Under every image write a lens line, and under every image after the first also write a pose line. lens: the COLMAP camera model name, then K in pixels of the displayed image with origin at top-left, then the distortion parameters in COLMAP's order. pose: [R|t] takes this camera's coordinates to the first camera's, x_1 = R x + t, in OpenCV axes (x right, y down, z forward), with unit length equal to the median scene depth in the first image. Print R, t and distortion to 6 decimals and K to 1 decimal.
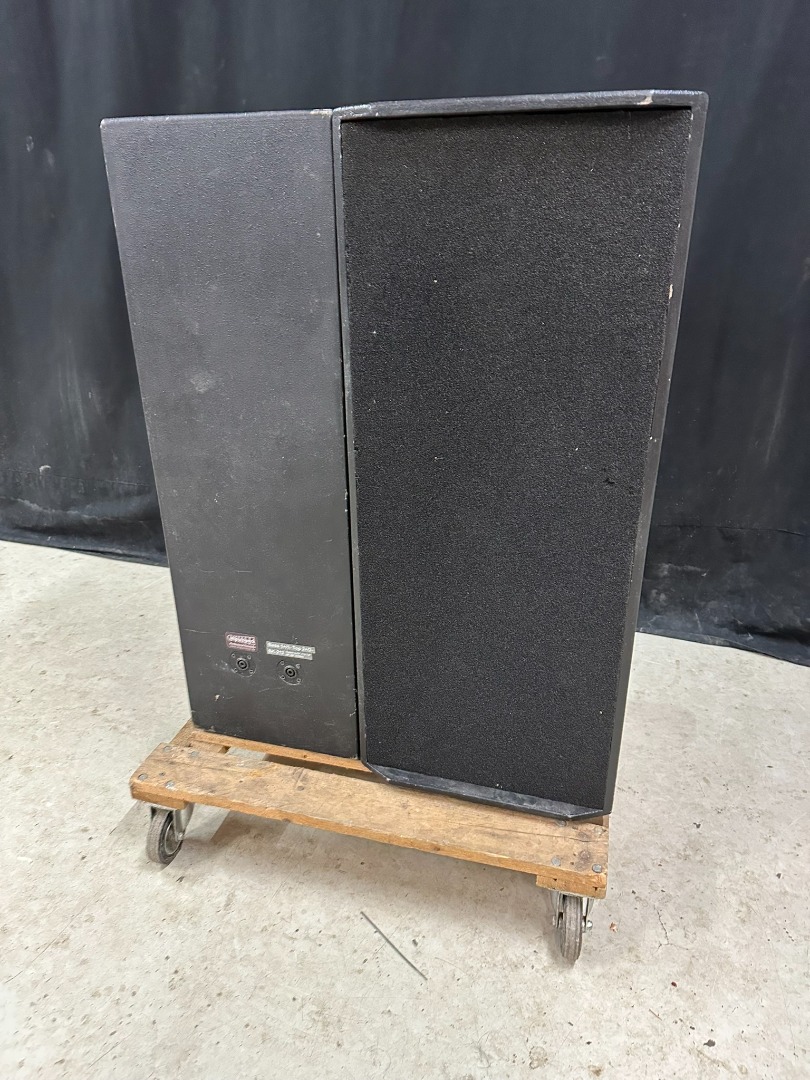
lens RADIAL K [[770.9, 0, 391.9], [0, 770.9, 545.9], [0, 0, 1]] dist [0.008734, -0.021854]
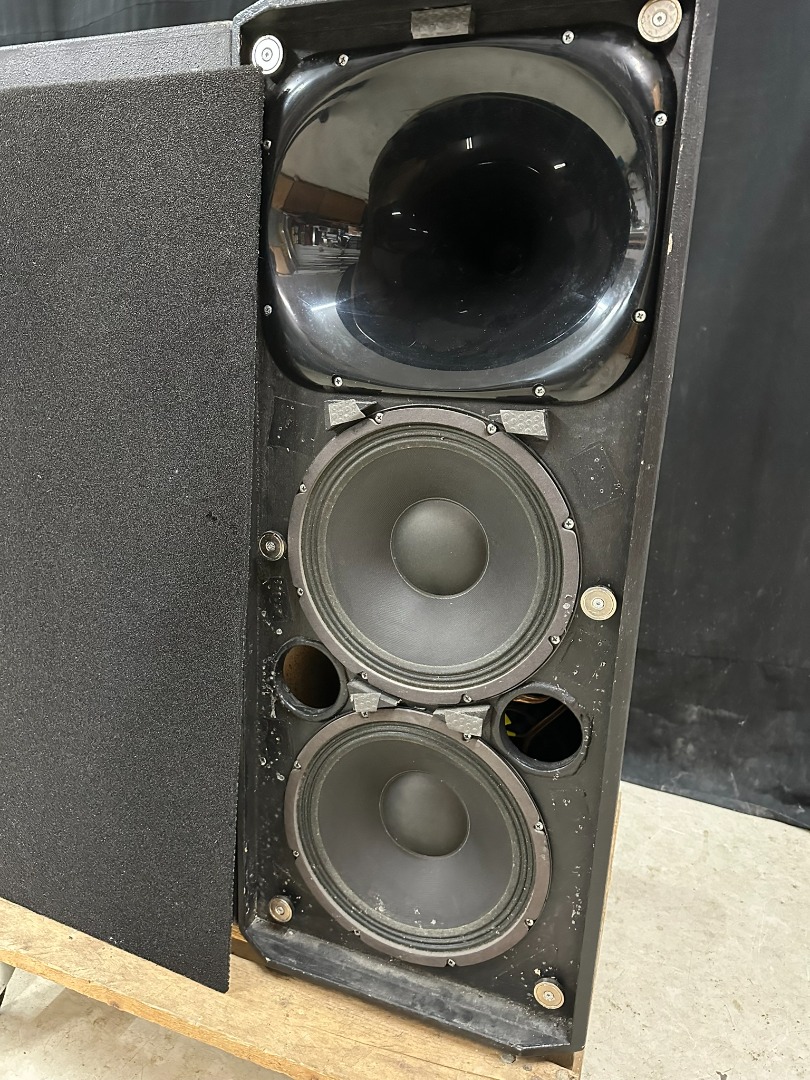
lens RADIAL K [[770.9, 0, 396.0], [0, 770.9, 540.7], [0, 0, 1]] dist [0.008734, -0.021854]
pose [[0.995235, 0.078465, -0.057879, 0.104035], [-0.088180, 0.977639, -0.190907, 0.049072], [0.041606, 0.195101, 0.979900, 0.213195]]
